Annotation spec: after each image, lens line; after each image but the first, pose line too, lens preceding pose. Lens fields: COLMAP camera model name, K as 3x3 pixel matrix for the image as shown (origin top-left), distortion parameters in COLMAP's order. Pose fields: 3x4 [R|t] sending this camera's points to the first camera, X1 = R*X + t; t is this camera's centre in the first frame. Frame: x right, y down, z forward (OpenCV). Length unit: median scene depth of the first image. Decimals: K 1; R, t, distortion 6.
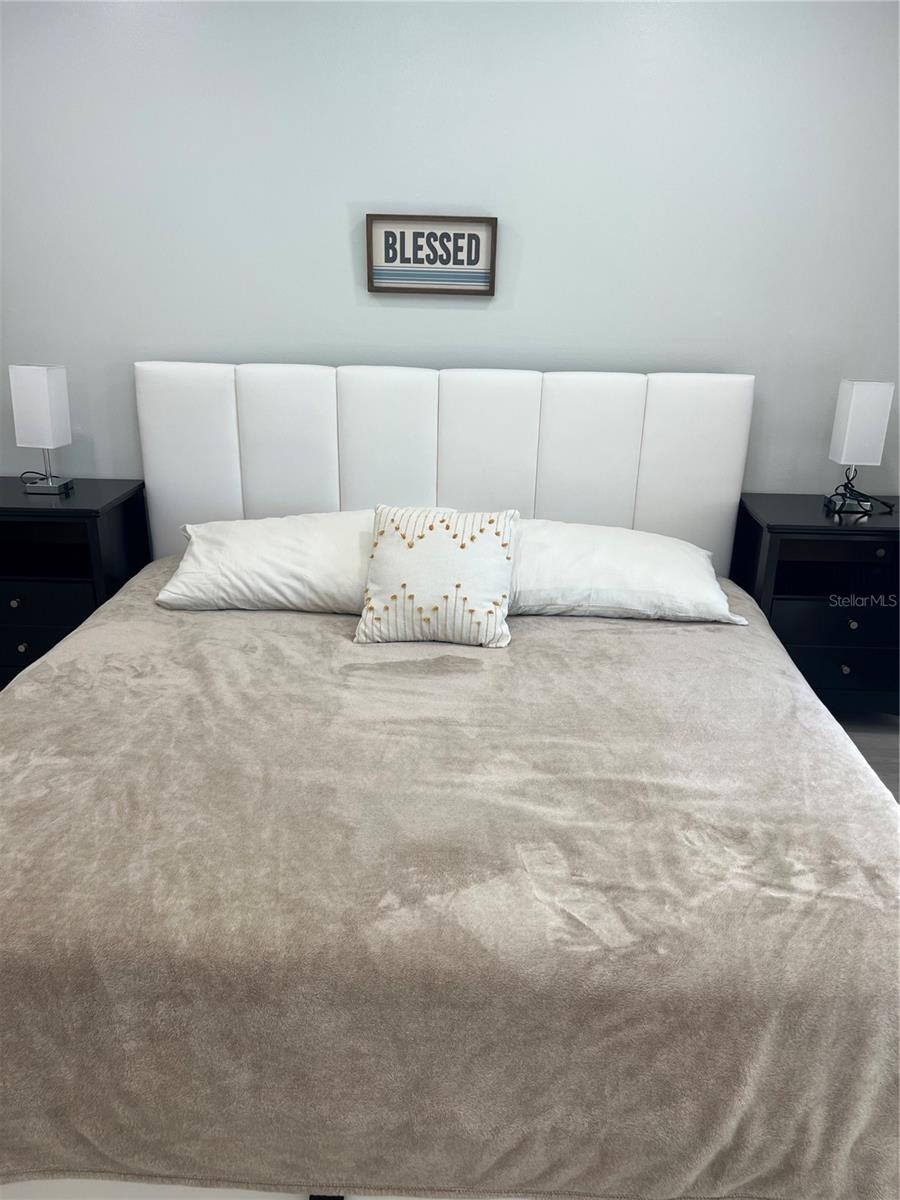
lens RADIAL K [[906.6, 0, 450.0], [0, 906.6, 600.0], [0, 0, 1]] dist [0.071564, -0.076231]
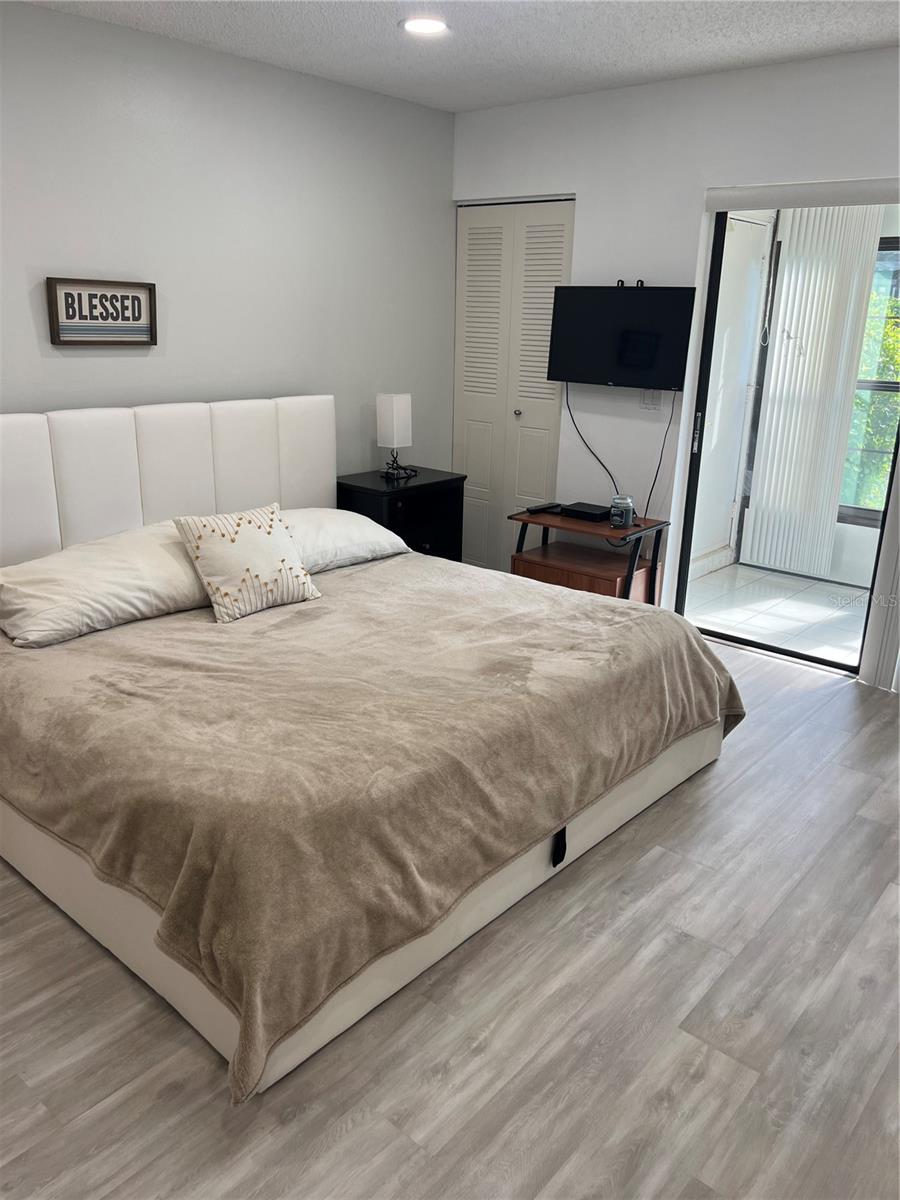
lens RADIAL K [[906.6, 0, 450.0], [0, 906.6, 600.0], [0, 0, 1]] dist [0.071564, -0.076231]
pose [[0.626180, -0.237756, 0.742544, -0.813345], [0.258034, 0.961898, 0.090393, -0.016566], [-0.735742, 0.135000, 0.663670, -0.069188]]
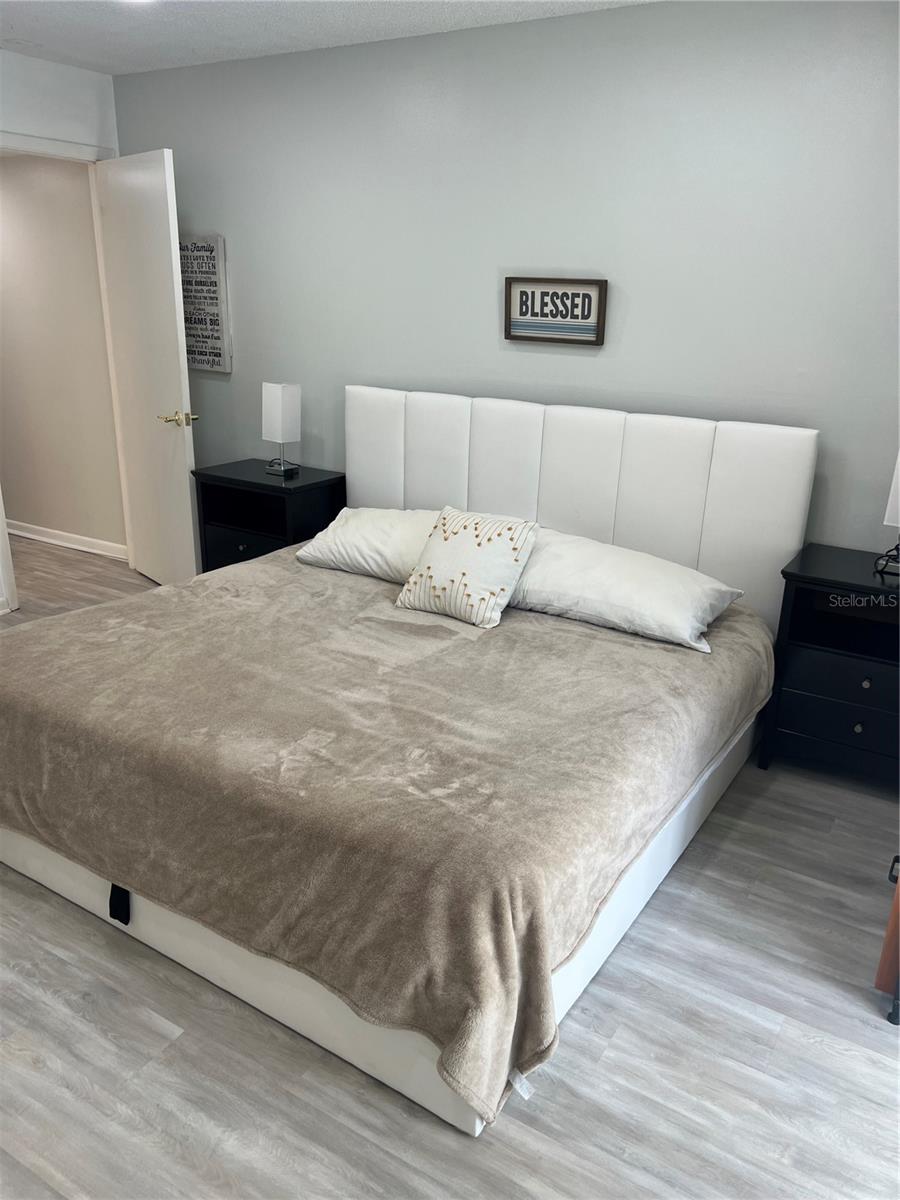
lens RADIAL K [[894.5, 0, 449.7], [0, 894.5, 611.4], [0, 0, 1]] dist [0.062909, -0.074102]
pose [[0.870672, 0.173053, -0.460415, 0.545854], [-0.181415, 0.983051, 0.026426, 0.006048], [0.457185, 0.060518, 0.887310, -0.102650]]
